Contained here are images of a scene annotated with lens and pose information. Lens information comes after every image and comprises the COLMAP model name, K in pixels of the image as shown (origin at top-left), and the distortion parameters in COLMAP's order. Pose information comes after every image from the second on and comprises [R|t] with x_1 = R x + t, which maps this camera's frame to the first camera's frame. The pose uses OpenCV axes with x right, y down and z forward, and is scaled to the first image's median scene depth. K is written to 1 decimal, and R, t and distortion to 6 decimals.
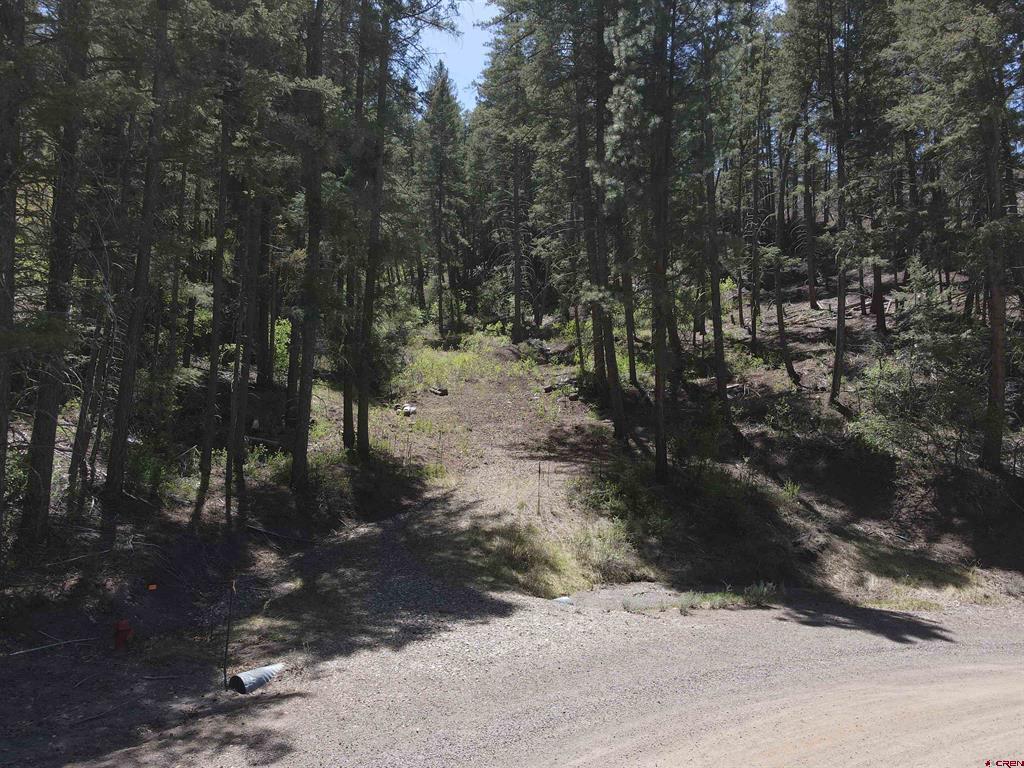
lens RADIAL K [[716.5, 0, 512.0], [0, 716.5, 384.0], [0, 0, 1]] dist [0.010040, -0.027507]
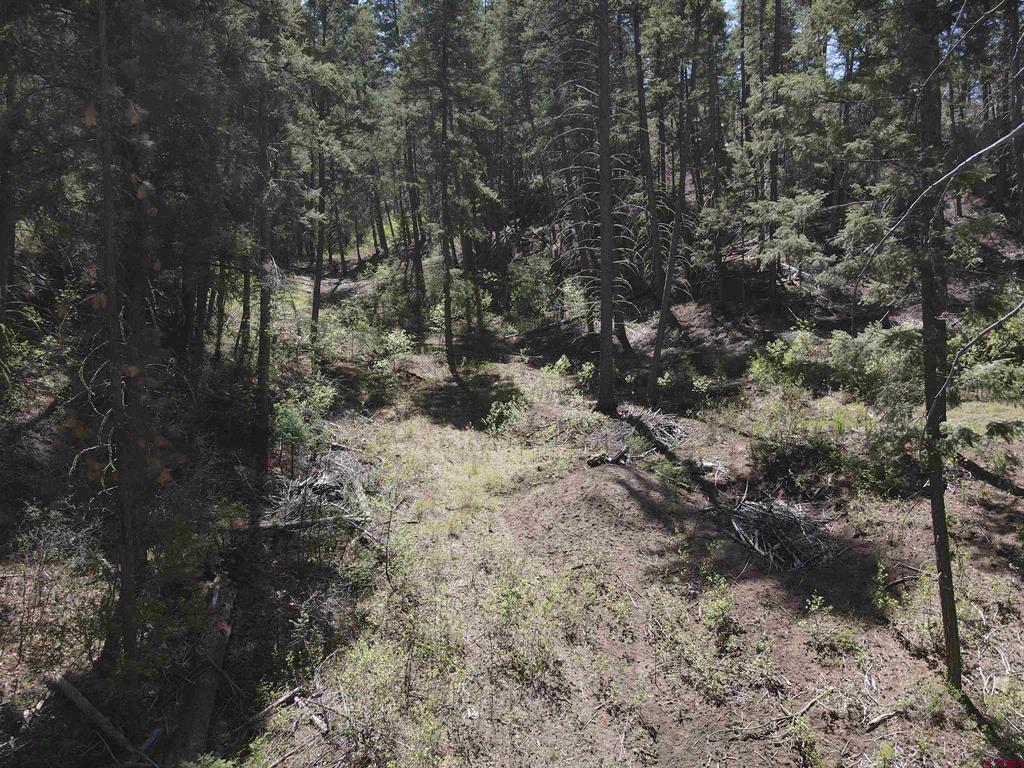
lens RADIAL K [[716.5, 0, 512.0], [0, 716.5, 384.0], [0, 0, 1]] dist [0.010040, -0.027507]
pose [[0.999741, -0.007592, -0.021434, -0.099386], [0.009262, 0.996838, 0.078915, -0.248471], [0.020767, -0.079093, 0.996651, 1.143878]]
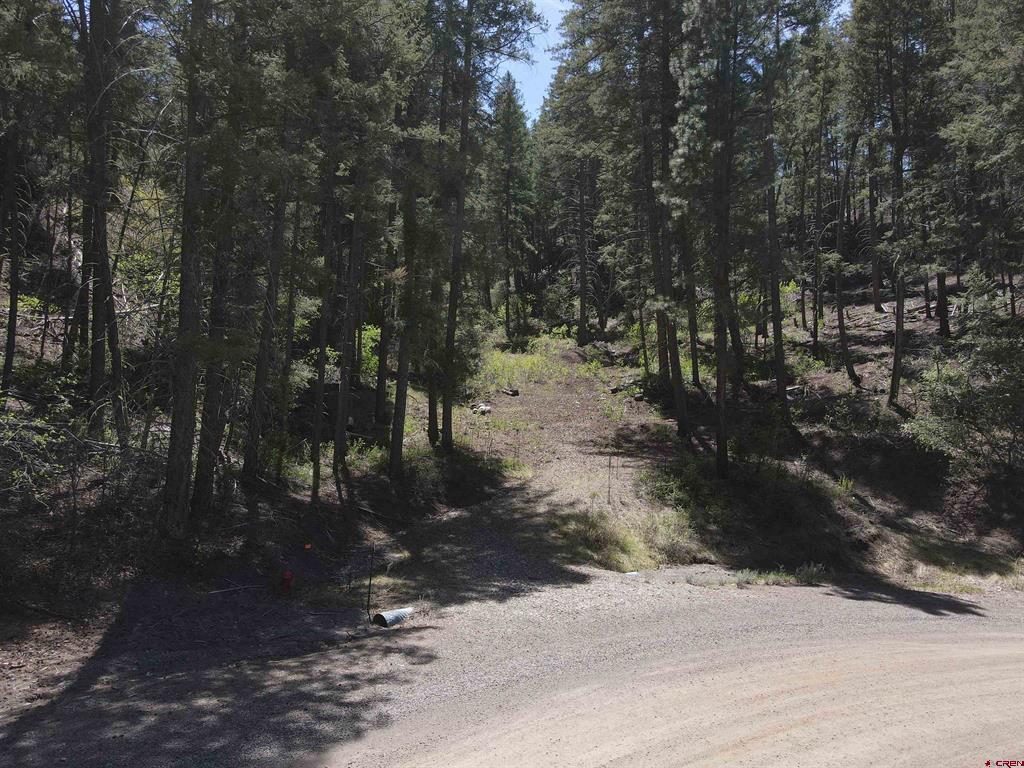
lens RADIAL K [[716.5, 0, 512.0], [0, 716.5, 384.0], [0, 0, 1]] dist [0.010040, -0.027507]
pose [[0.996444, 0.002500, -0.084221, -0.014766], [-0.002566, 0.999996, -0.000676, -0.001134], [0.084219, 0.000890, 0.996447, -0.090102]]
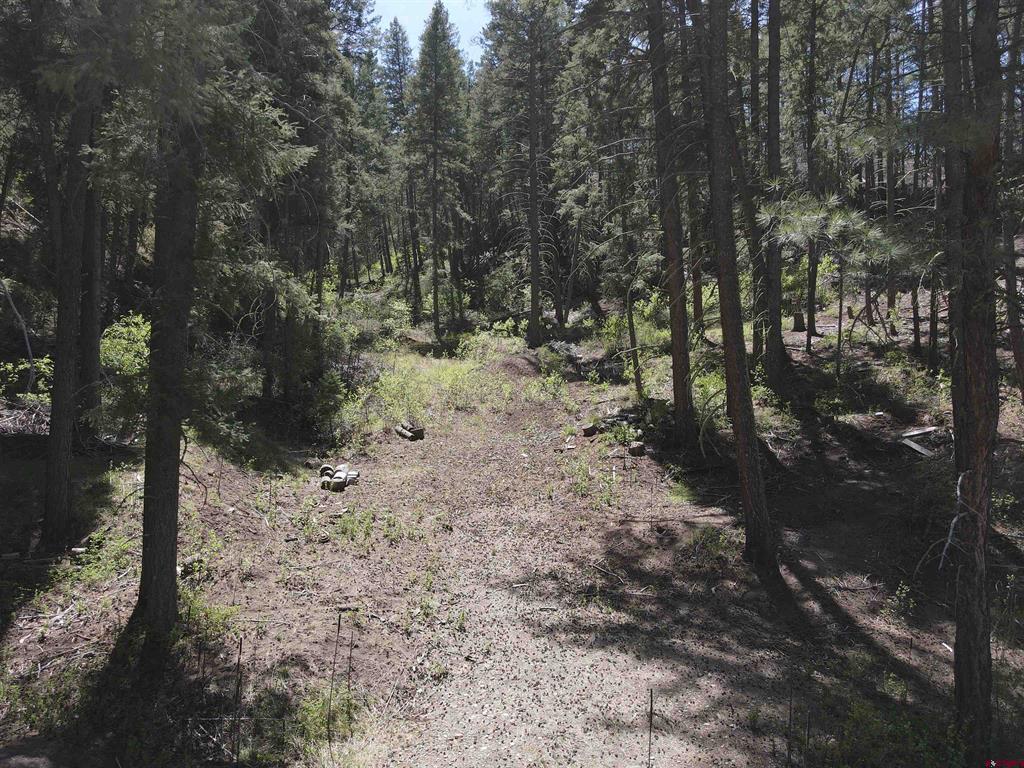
lens RADIAL K [[716.5, 0, 512.0], [0, 716.5, 384.0], [0, 0, 1]] dist [0.010040, -0.027507]
pose [[0.999777, -0.004559, -0.020621, -0.001873], [0.004642, 0.999981, 0.003985, -0.048207], [0.020603, -0.004080, 0.999779, 0.566295]]
